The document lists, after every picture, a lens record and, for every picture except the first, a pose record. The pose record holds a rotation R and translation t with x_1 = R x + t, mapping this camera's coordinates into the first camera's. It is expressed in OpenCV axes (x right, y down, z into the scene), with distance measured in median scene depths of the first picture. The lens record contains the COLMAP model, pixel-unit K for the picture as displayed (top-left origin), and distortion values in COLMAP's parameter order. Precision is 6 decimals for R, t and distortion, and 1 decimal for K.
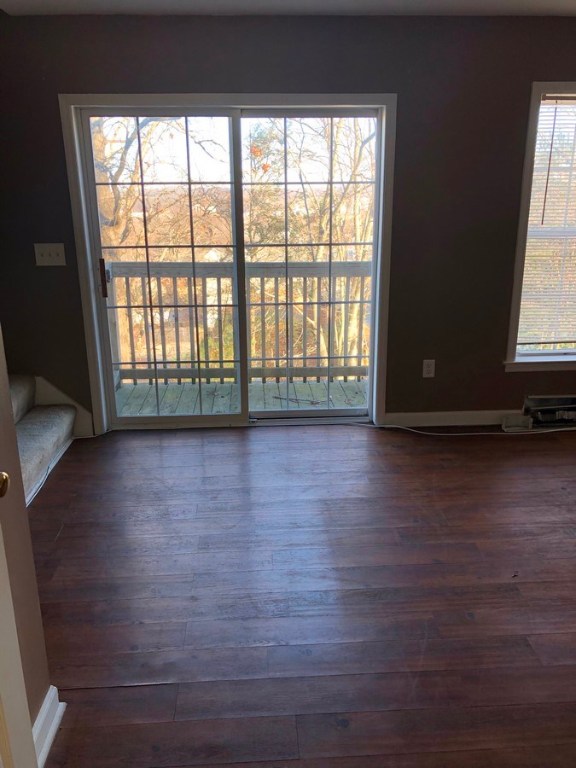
lens RADIAL K [[634.4, 0, 286.2], [0, 634.4, 386.3], [0, 0, 1]] dist [0.025397, -0.014401]
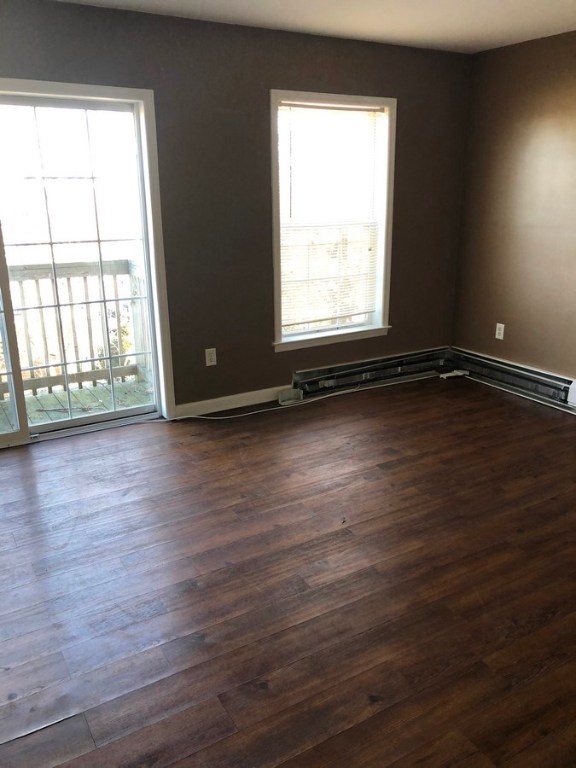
lens RADIAL K [[634.4, 0, 262.5], [0, 634.4, 395.4], [0, 0, 1]] dist [0.025397, -0.014401]
pose [[0.886693, -0.141757, 0.440092, -0.176868], [0.138154, 0.989586, 0.040401, 0.004087], [-0.441236, 0.024977, 0.897043, 0.022049]]
